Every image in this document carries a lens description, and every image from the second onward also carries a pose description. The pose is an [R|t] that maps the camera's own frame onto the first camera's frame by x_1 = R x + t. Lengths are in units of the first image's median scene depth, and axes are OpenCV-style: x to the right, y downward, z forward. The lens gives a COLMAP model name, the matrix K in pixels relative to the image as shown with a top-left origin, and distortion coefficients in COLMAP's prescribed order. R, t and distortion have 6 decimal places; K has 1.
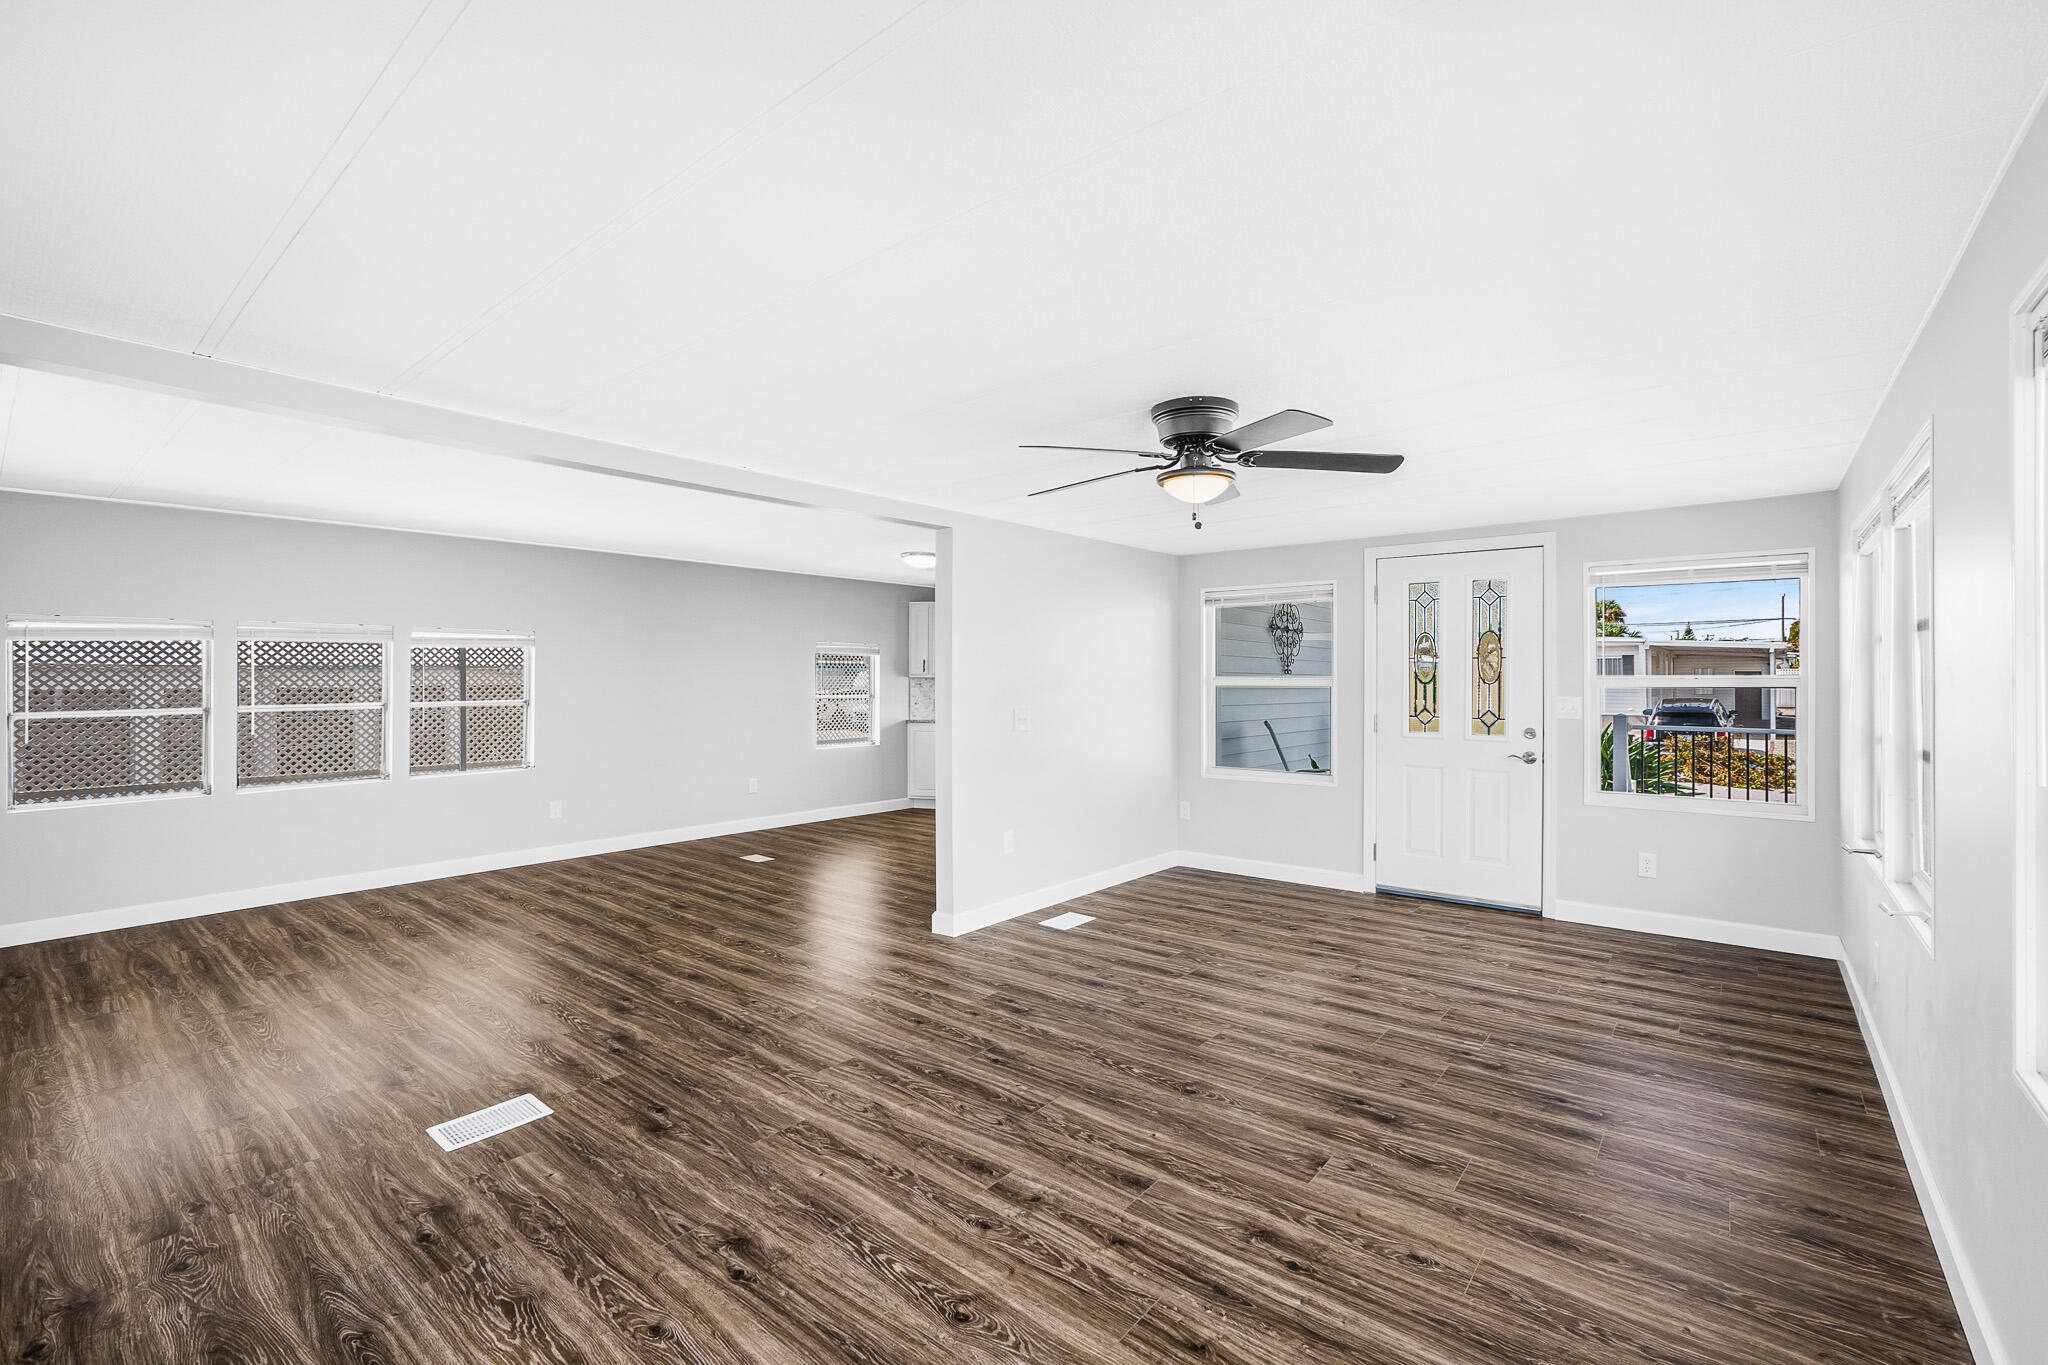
lens RADIAL K [[892.8, 0, 1039.2], [0, 892.8, 676.4], [0, 0, 1]] dist [-0.038536, 0.016959]
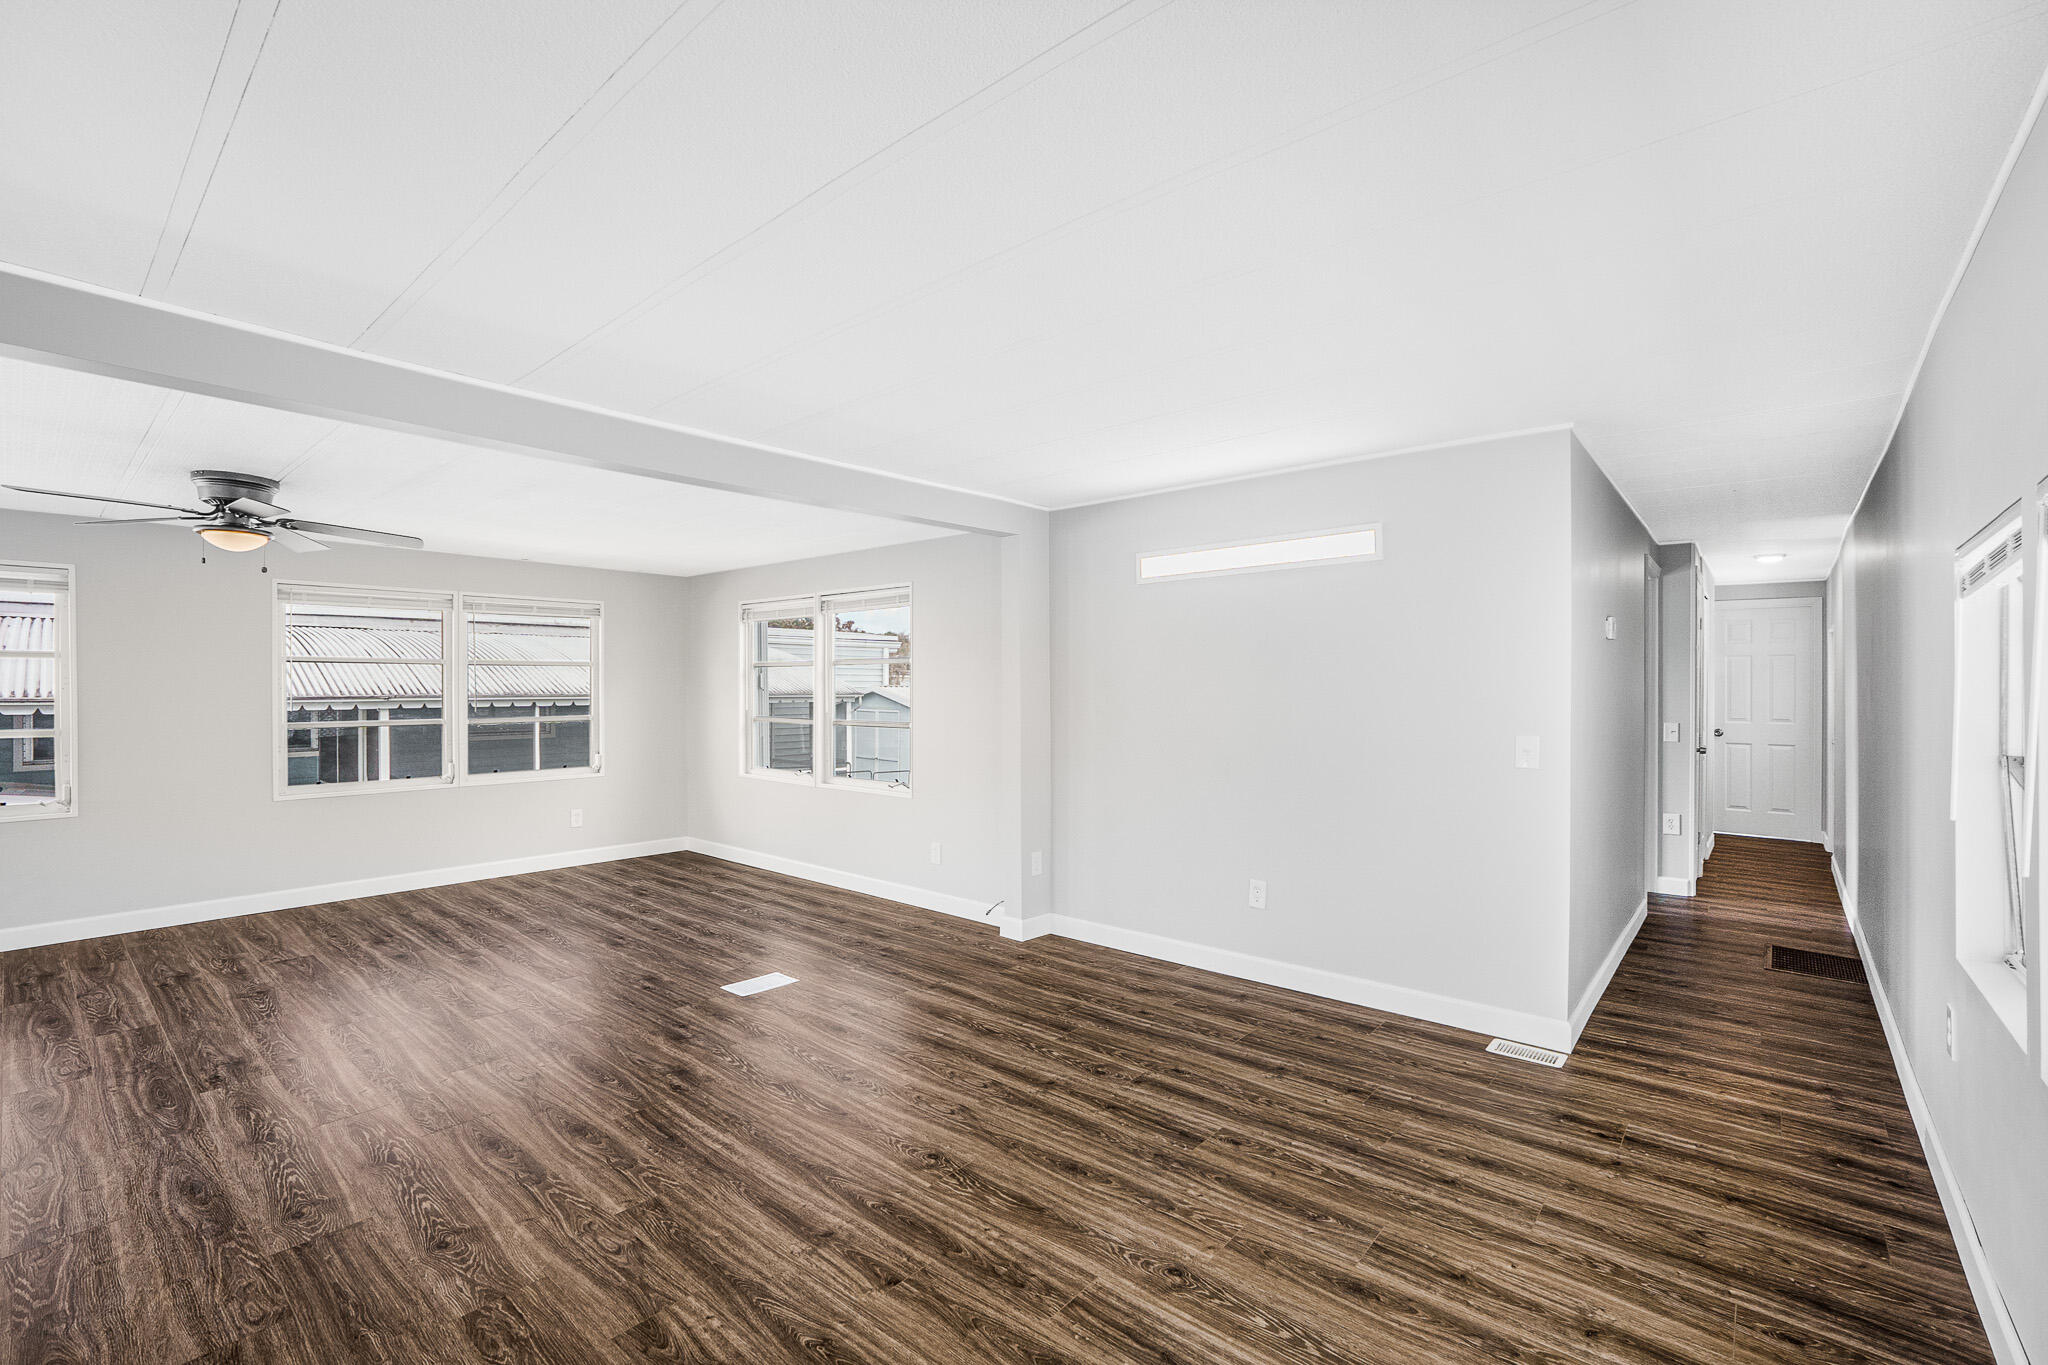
lens RADIAL K [[881.9, 0, 1040.1], [0, 881.9, 689.5], [0, 0, 1]] dist [-0.039310, 0.016570]
pose [[-0.999832, 0.002674, 0.018119, -0.766890], [0.002704, 0.999995, 0.001637, 0.005428], [-0.018115, 0.001685, -0.999834, 1.682638]]
